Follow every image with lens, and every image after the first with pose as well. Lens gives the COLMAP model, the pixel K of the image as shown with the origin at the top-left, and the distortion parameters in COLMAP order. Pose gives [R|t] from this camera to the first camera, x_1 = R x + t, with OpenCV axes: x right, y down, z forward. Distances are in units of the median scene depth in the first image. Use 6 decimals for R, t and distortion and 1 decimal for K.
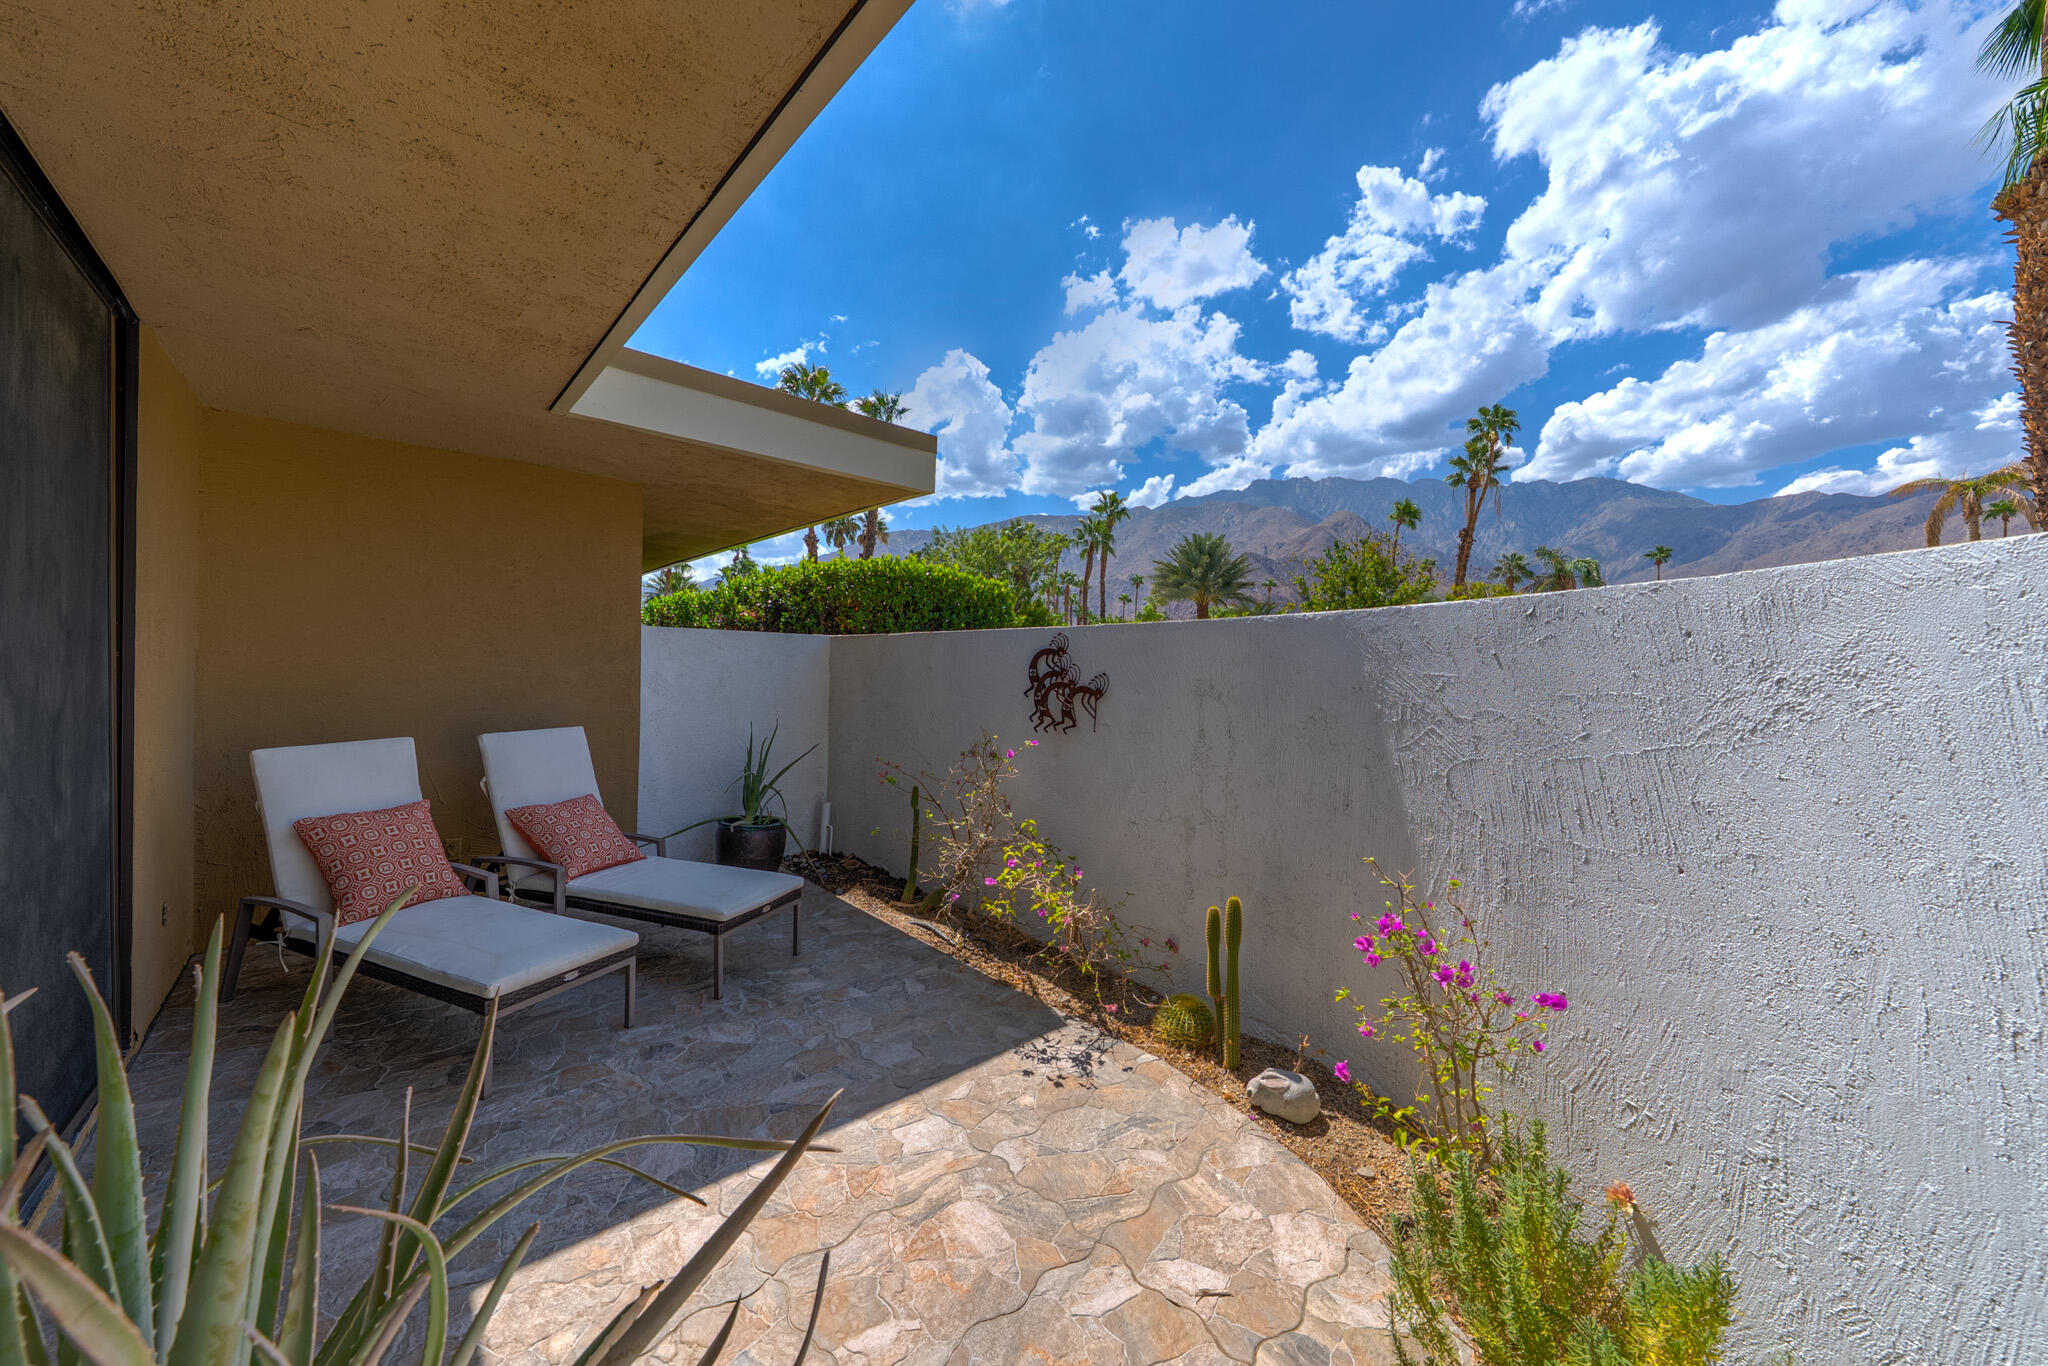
lens RADIAL K [[742.4, 0, 1022.6], [0, 742.4, 687.3], [0, 0, 1]] dist [0.005509, -0.001225]
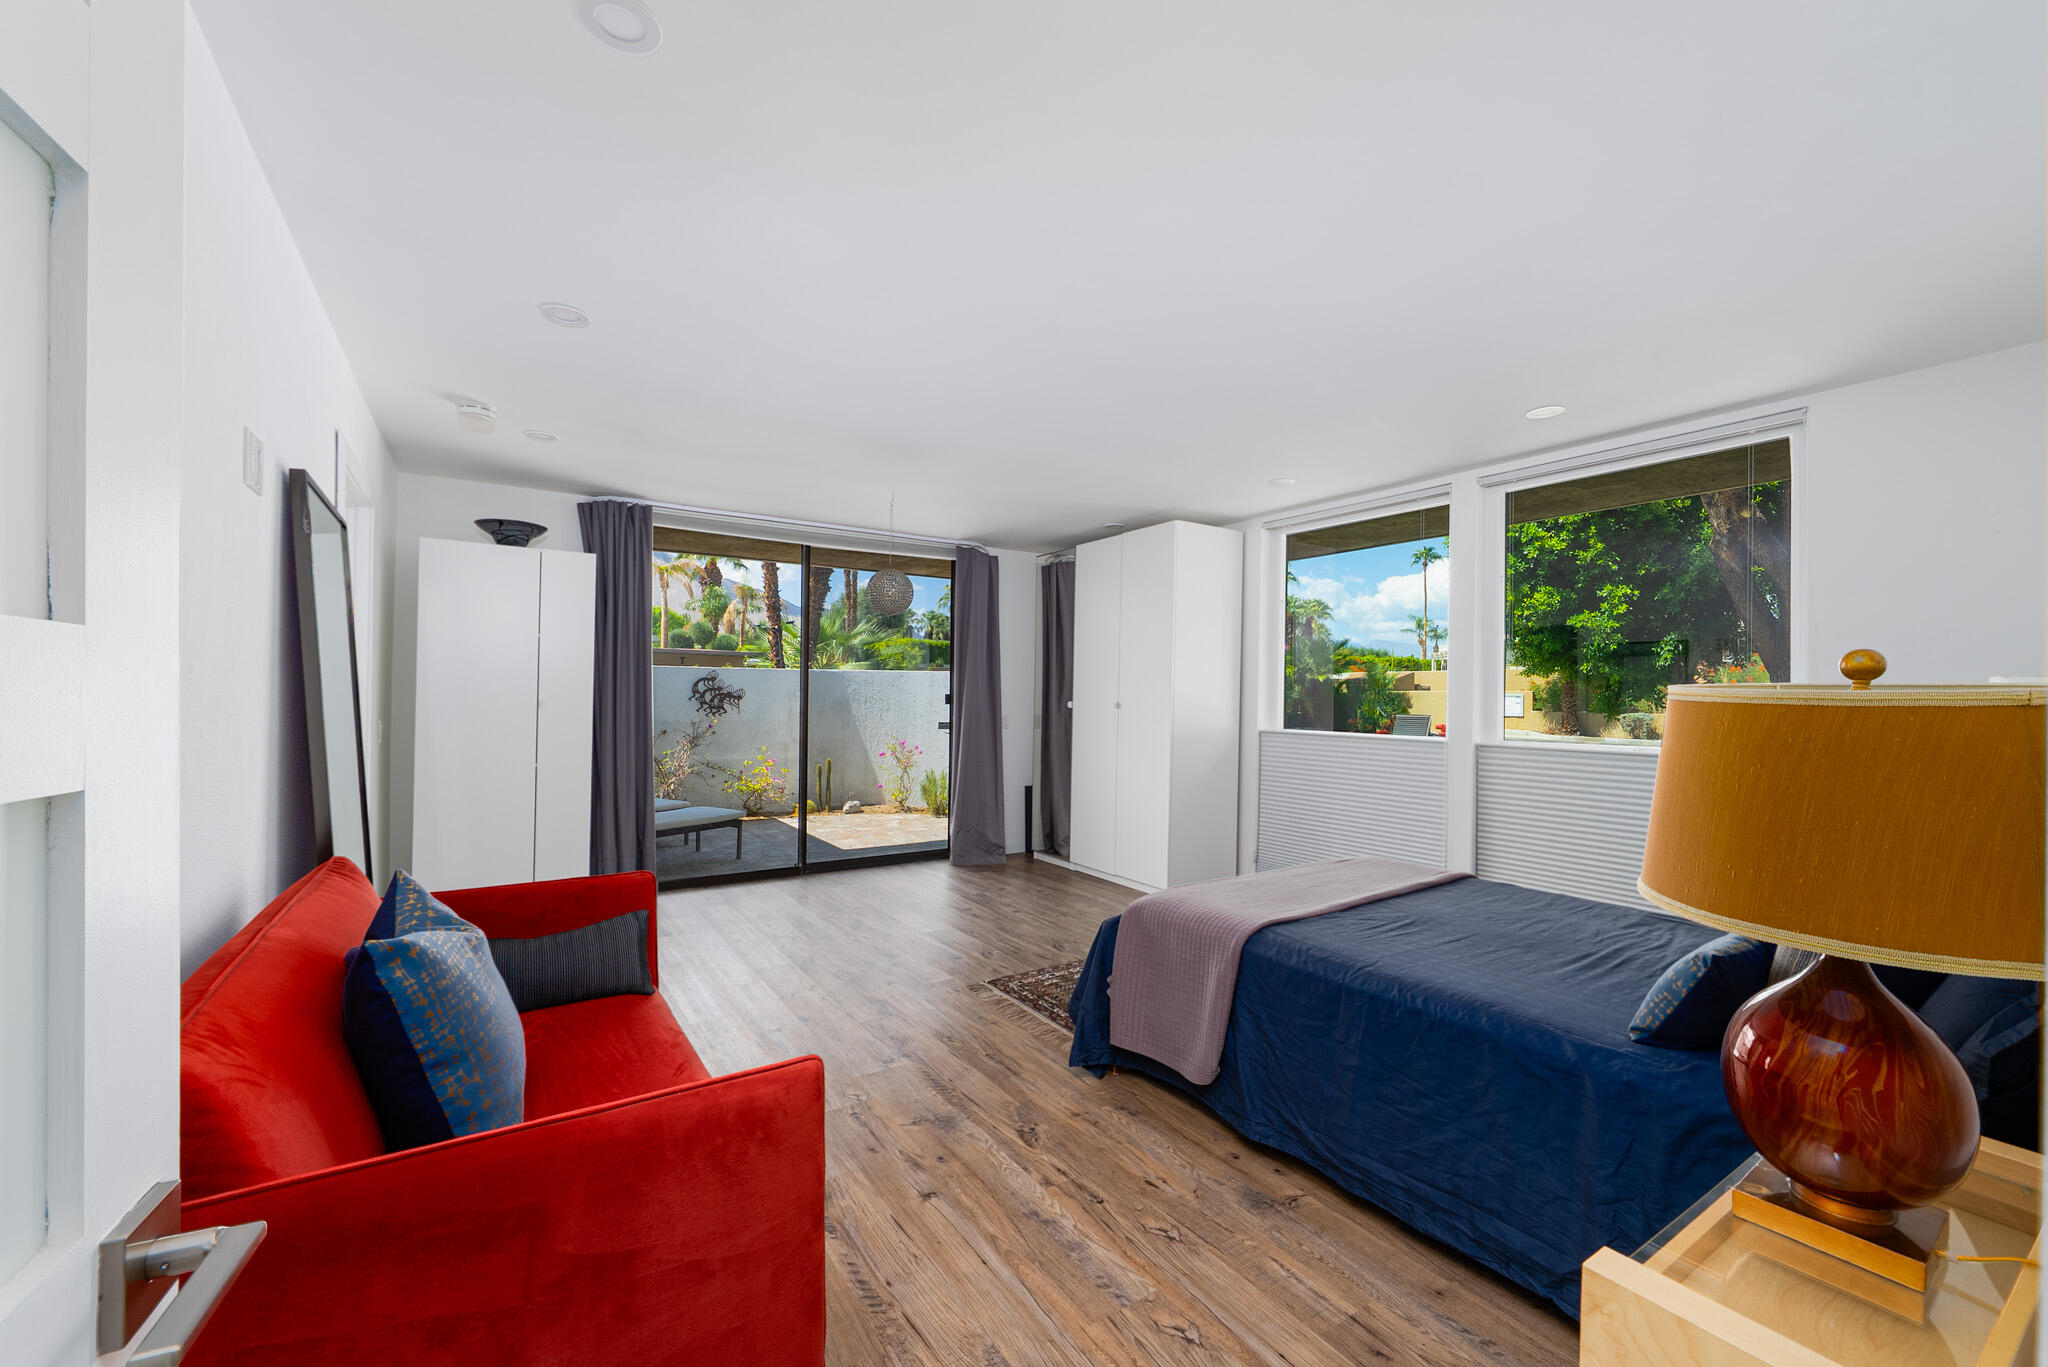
lens RADIAL K [[807.0, 0, 1024.5], [0, 807.0, 700.0], [0, 0, 1]] dist [0.001067, 0.000028]
pose [[0.144525, -0.026087, 0.989157, -0.157707], [0.027000, 0.999384, 0.022411, -0.001110], [-0.989133, 0.023469, 0.145140, -0.018079]]
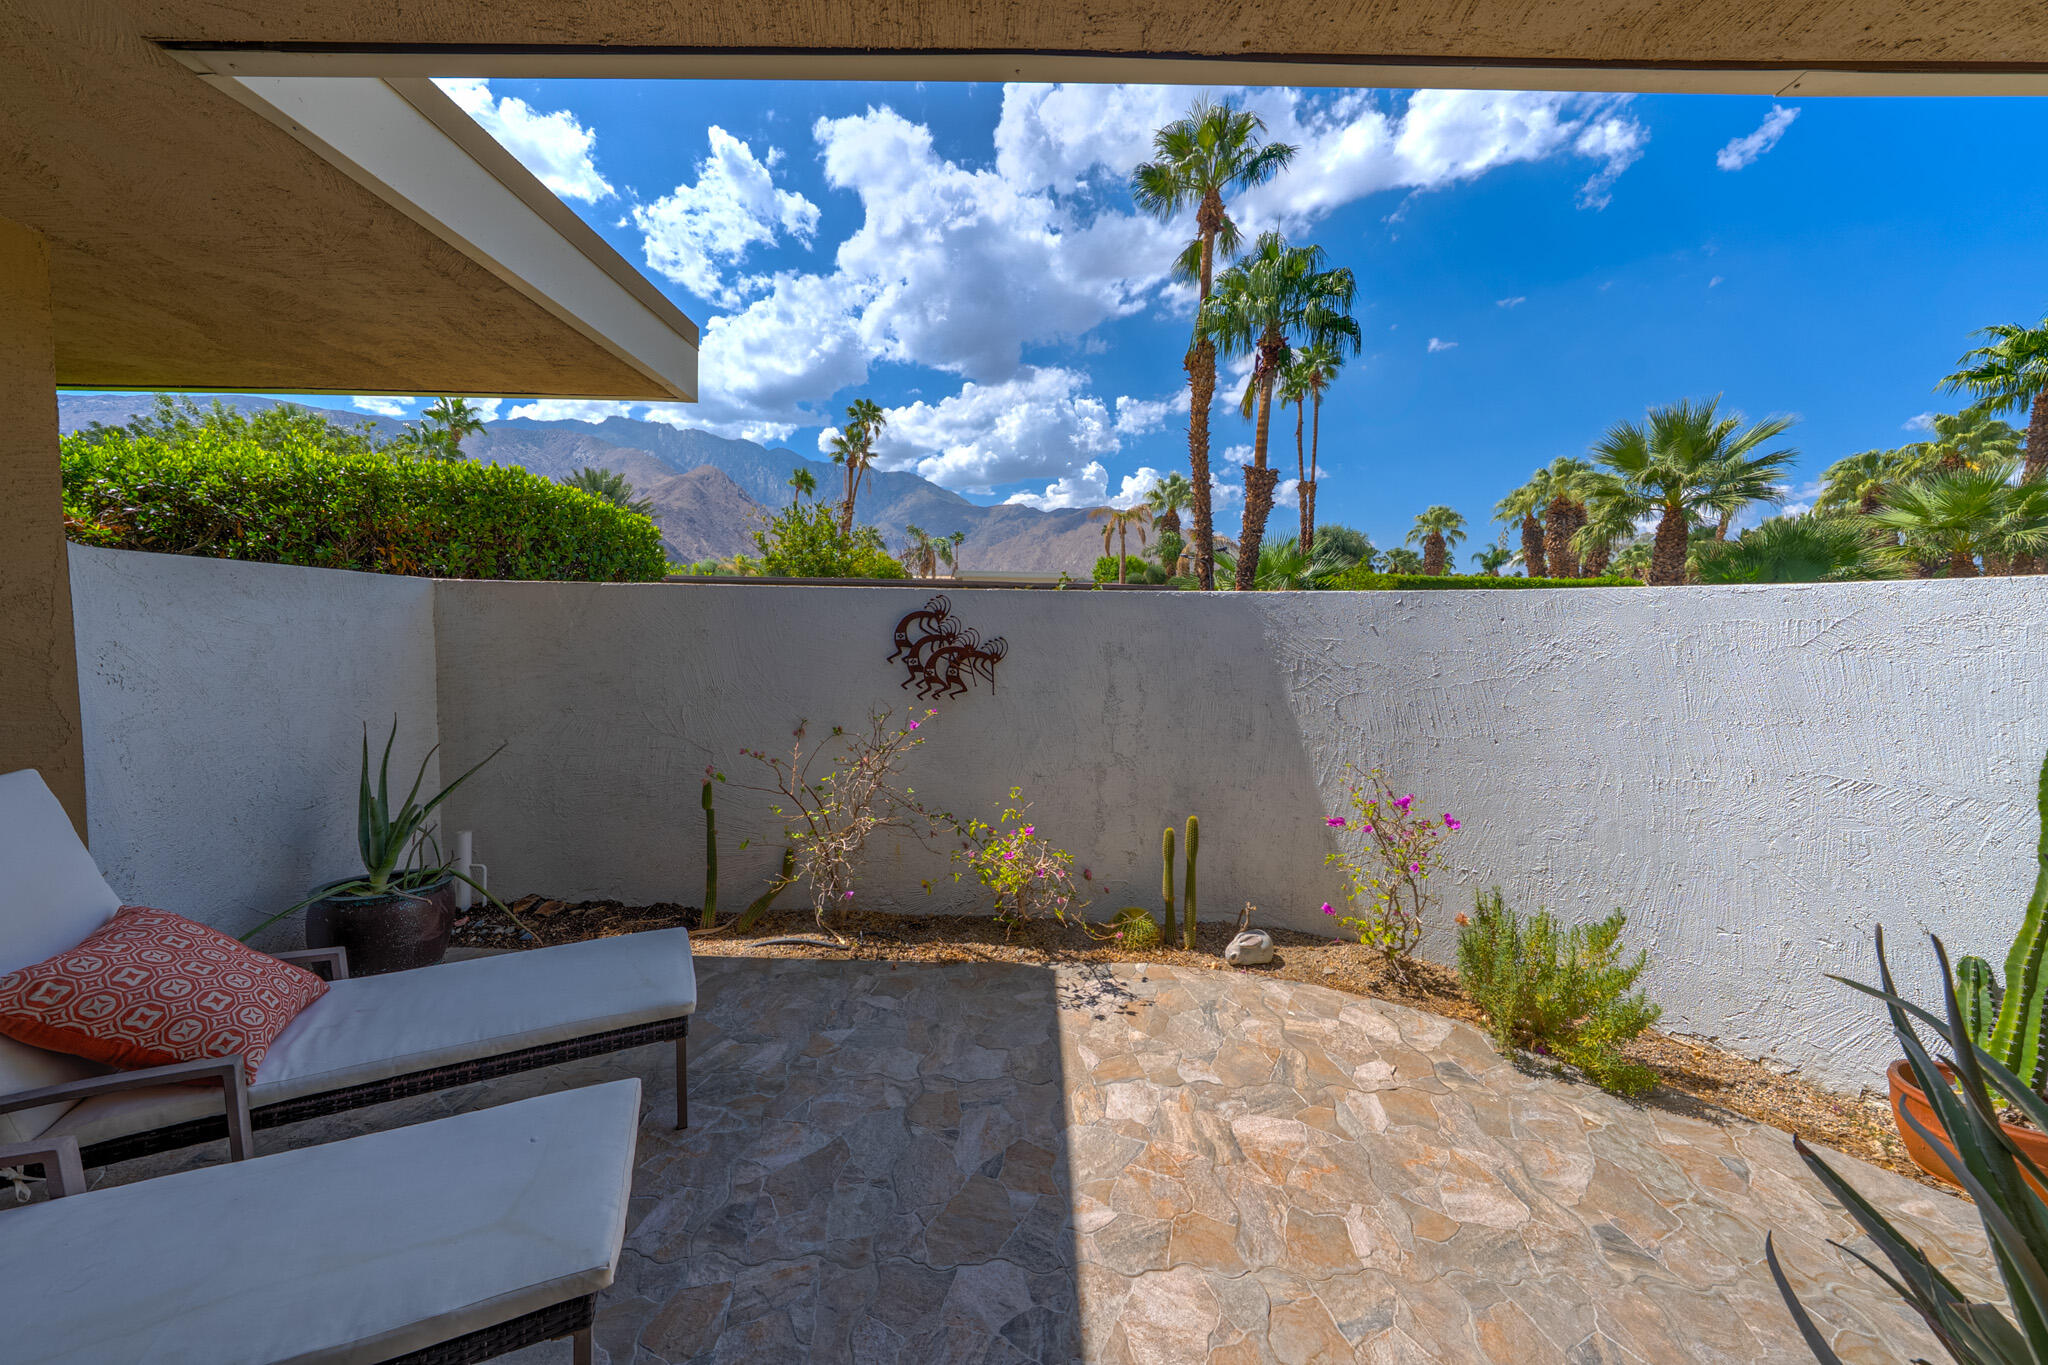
lens RADIAL K [[699.2, 0, 1027.4], [0, 699.2, 686.4], [0, 0, 1]] dist [-0.004361, -0.000245]
pose [[0.669573, -0.066769, 0.739739, -0.040109], [0.013552, 0.996884, 0.077712, -0.001789], [-0.742623, -0.042009, 0.668391, 0.022166]]
